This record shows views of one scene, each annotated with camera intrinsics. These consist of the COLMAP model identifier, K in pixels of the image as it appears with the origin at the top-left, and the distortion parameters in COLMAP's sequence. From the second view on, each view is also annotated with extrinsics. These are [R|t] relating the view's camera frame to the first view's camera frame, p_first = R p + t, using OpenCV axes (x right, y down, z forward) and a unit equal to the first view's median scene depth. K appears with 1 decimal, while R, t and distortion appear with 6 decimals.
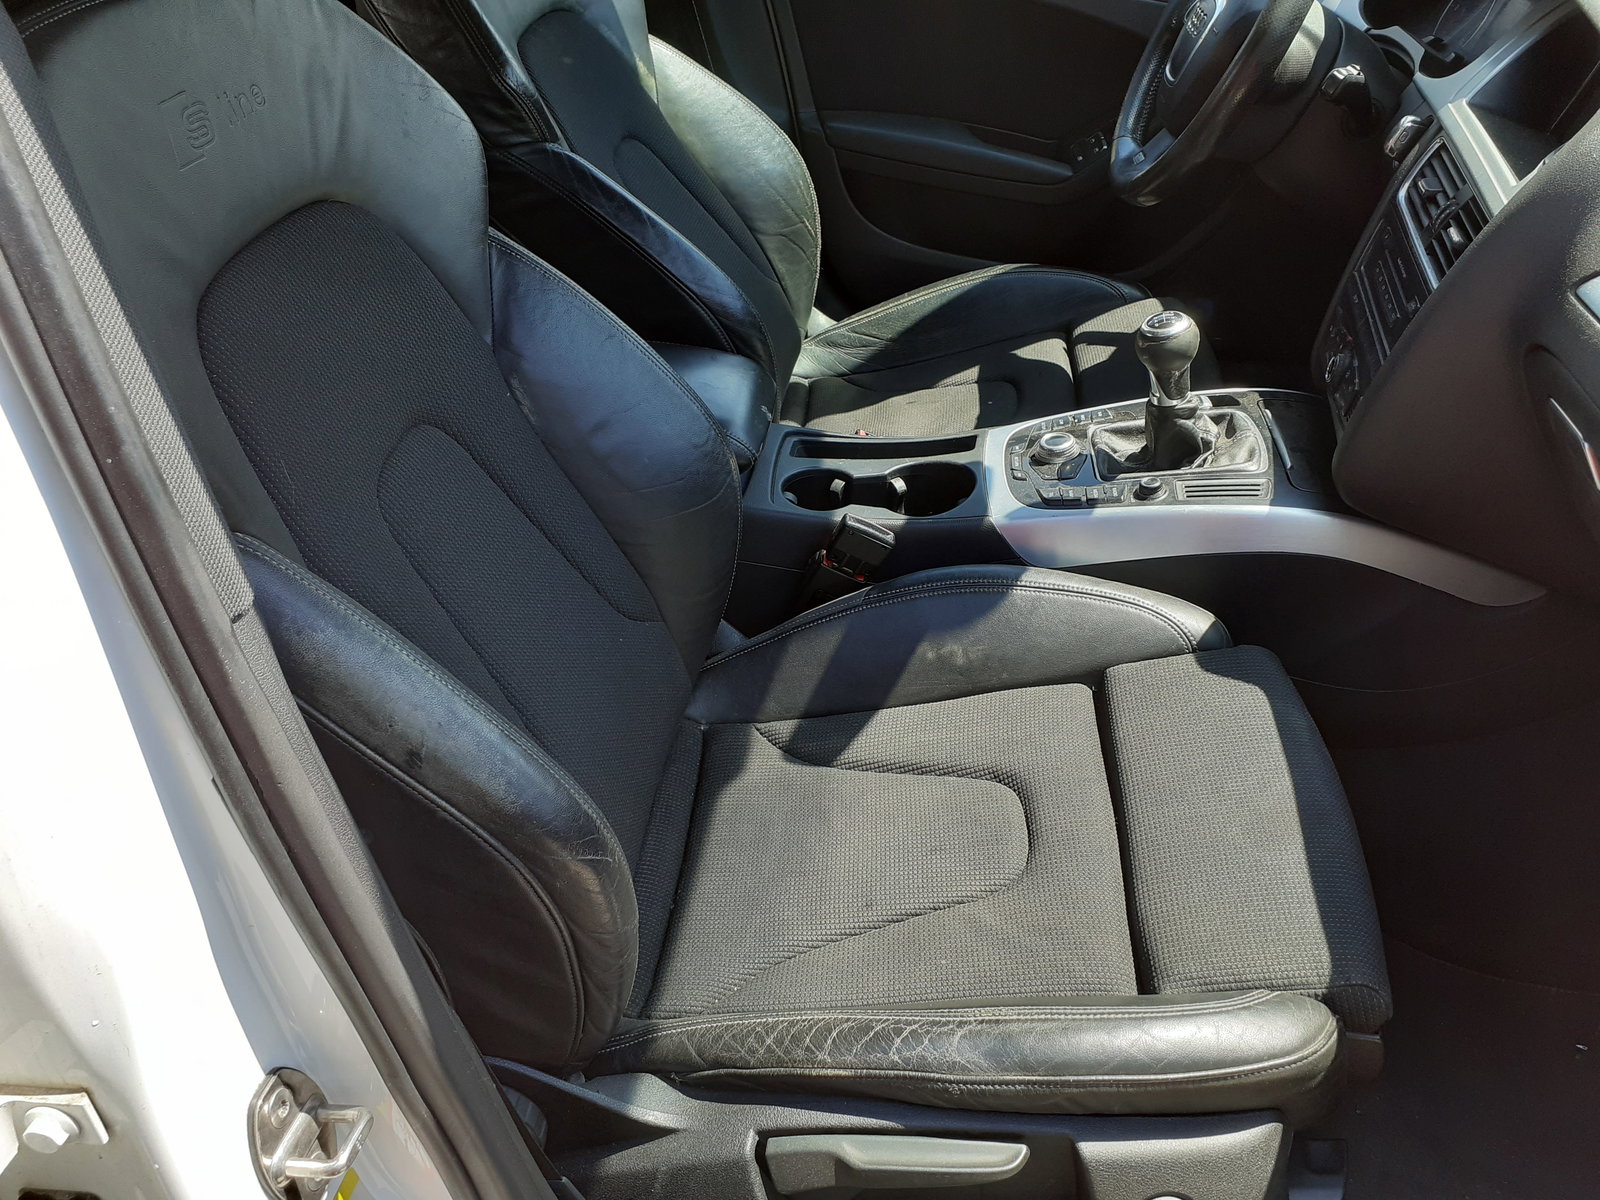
lens RADIAL K [[1338.3, 0, 800.0], [0, 1338.3, 600.0], [0, 0, 1]] dist [0.005826, 0.000577]
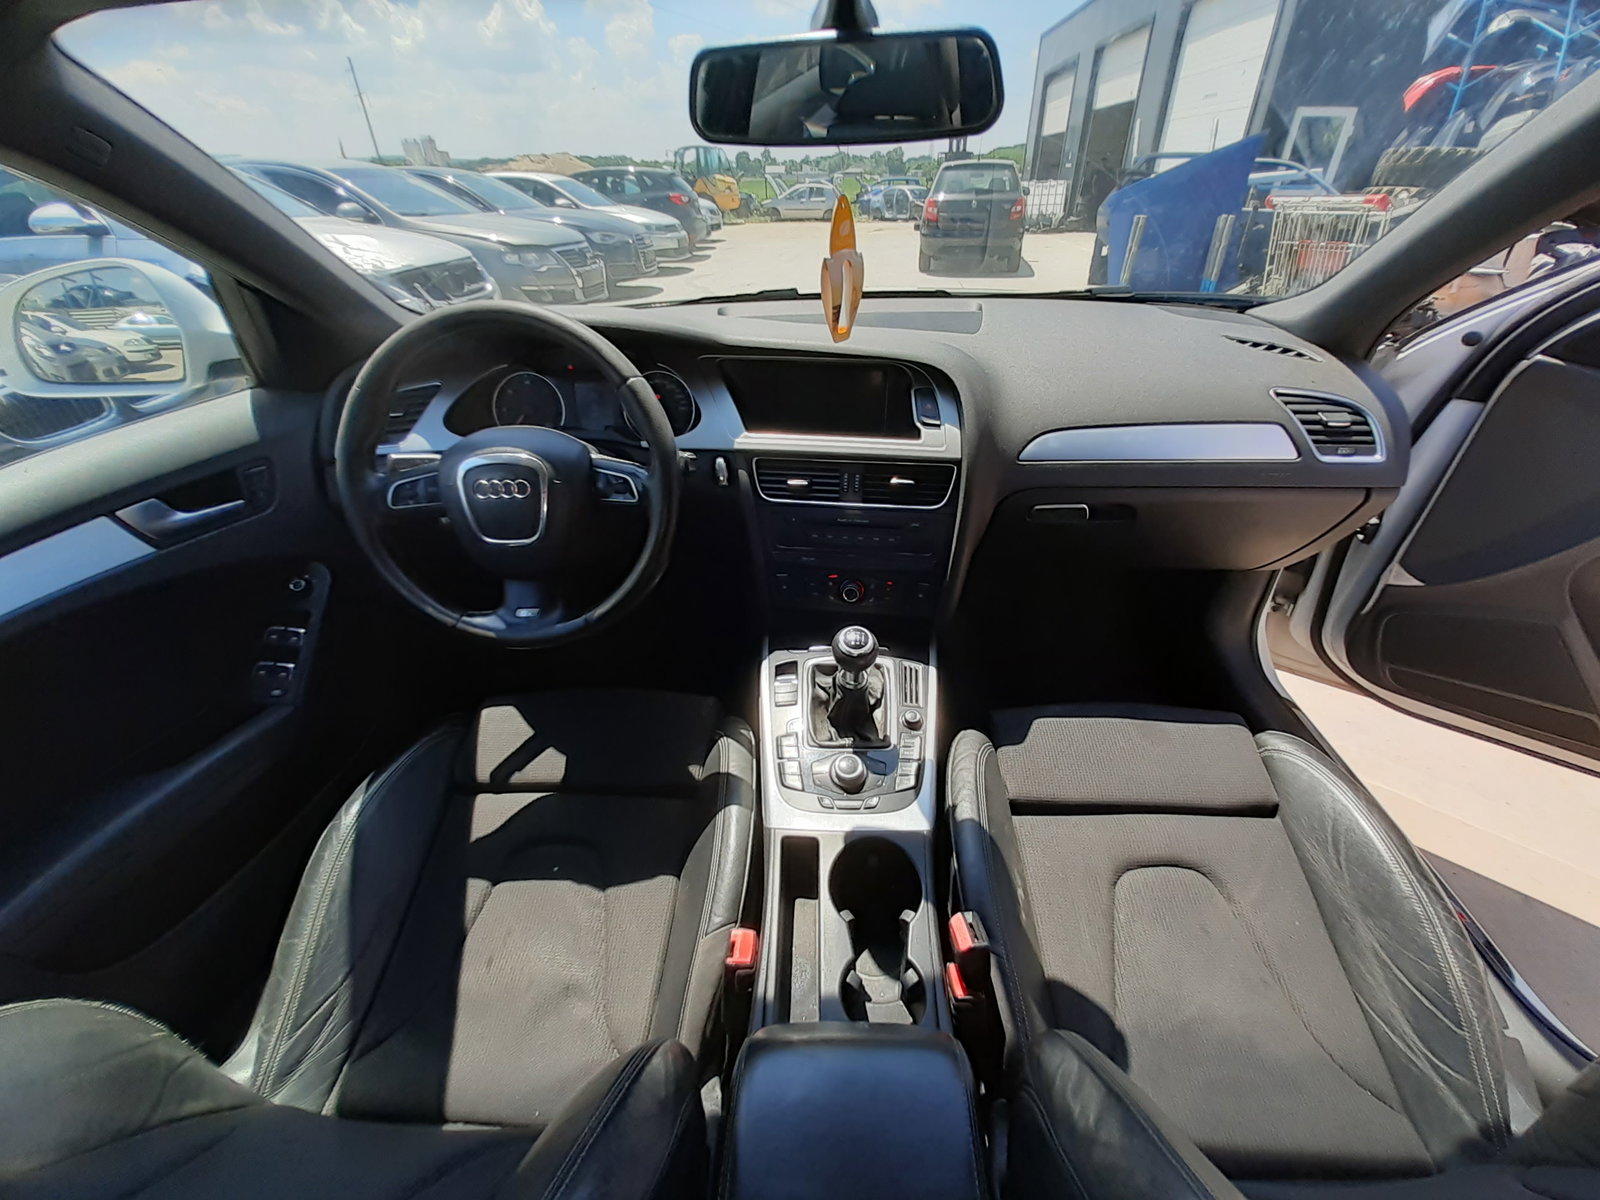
lens RADIAL K [[636.0, 0, 823.8], [0, 636.0, 597.7], [0, 0, 1]] dist [0.012851, 0.000015]
pose [[-0.054762, -0.541373, 0.838997, -0.224106], [0.603718, 0.651322, 0.459678, -0.520876], [-0.795315, 0.531691, 0.291169, 0.799379]]
